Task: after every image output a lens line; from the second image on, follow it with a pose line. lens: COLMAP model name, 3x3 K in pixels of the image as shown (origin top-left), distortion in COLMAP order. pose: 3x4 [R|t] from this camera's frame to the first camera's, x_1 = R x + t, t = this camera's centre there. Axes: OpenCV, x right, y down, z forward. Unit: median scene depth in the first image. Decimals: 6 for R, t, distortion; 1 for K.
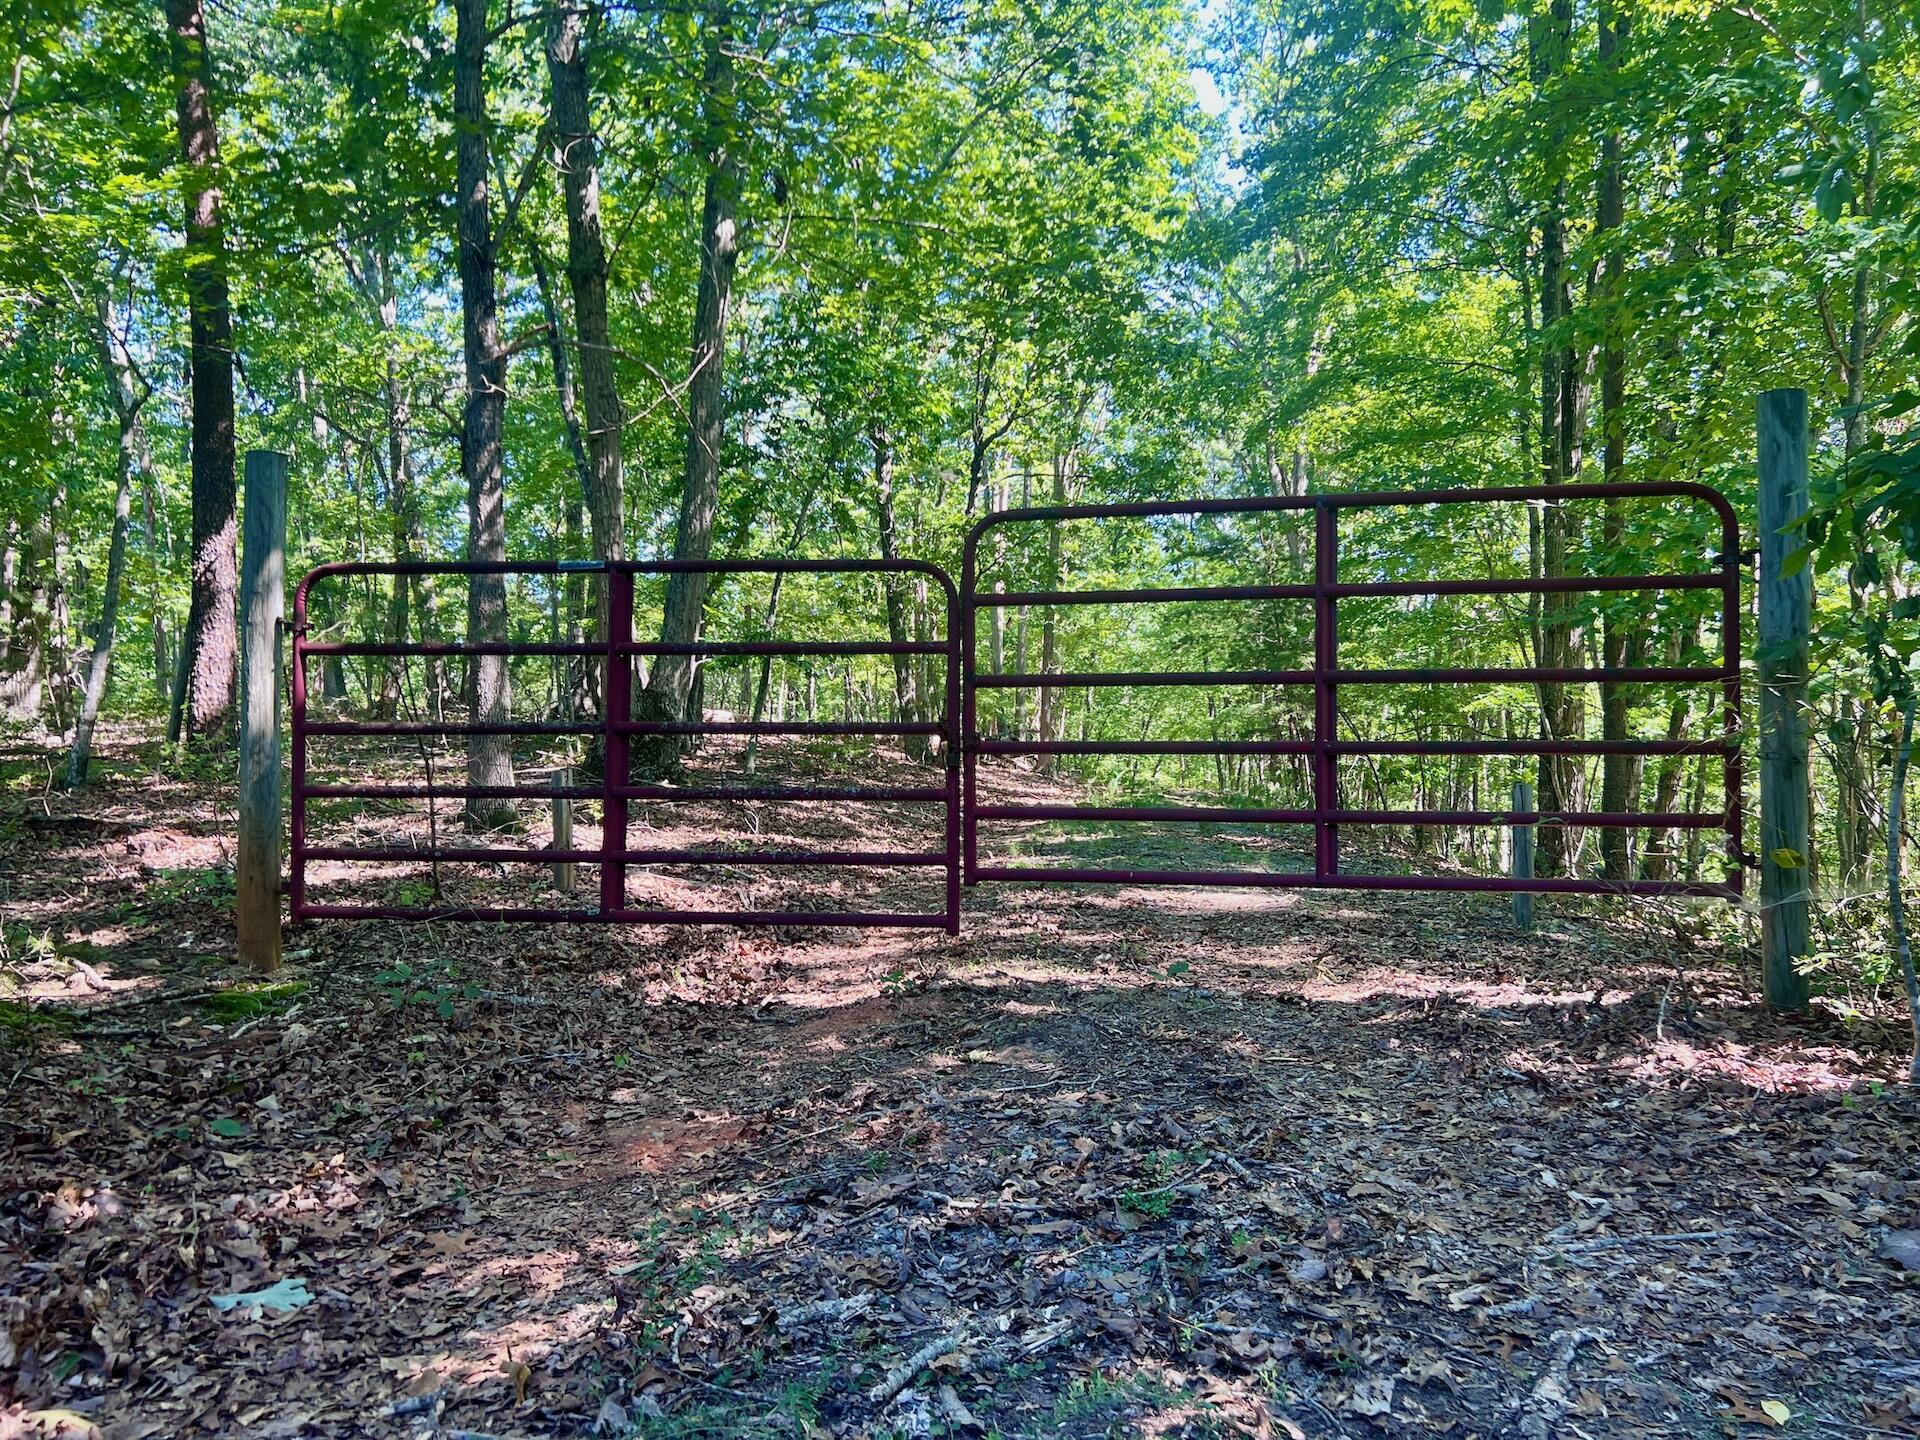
lens RADIAL K [[1452.1, 0, 960.0], [0, 1452.1, 720.0], [0, 0, 1]] dist [-0.000774, -0.000449]
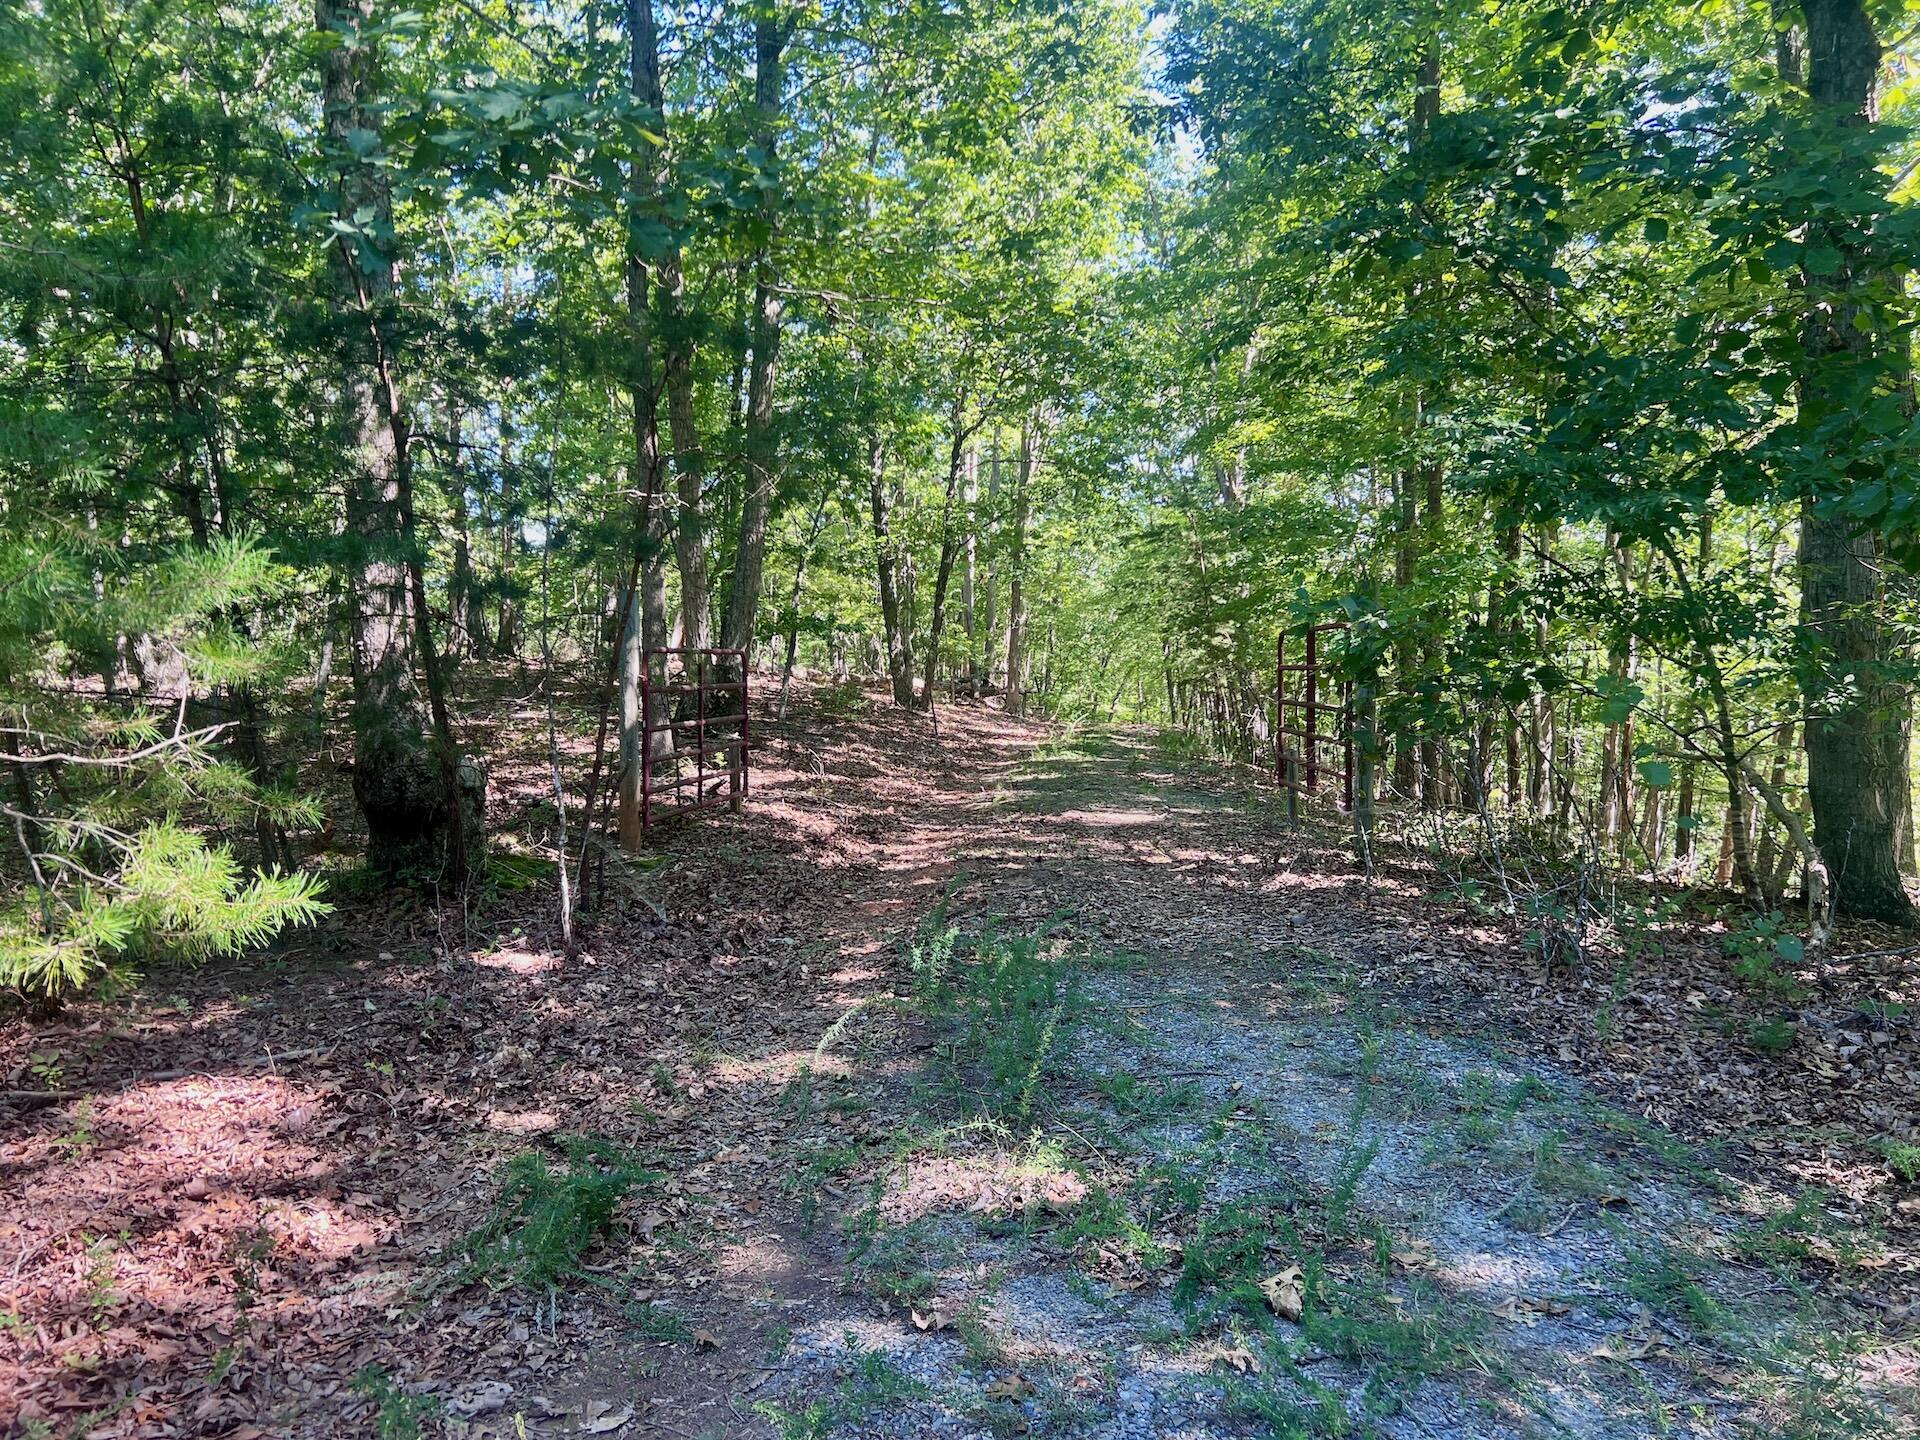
lens RADIAL K [[1452.1, 0, 960.0], [0, 1452.1, 720.0], [0, 0, 1]] dist [-0.000774, -0.000449]
pose [[0.999670, 0.000473, 0.025667, -0.020486], [-0.001792, 0.998676, 0.051405, -0.027117], [-0.025608, -0.051434, 0.998348, -0.244681]]
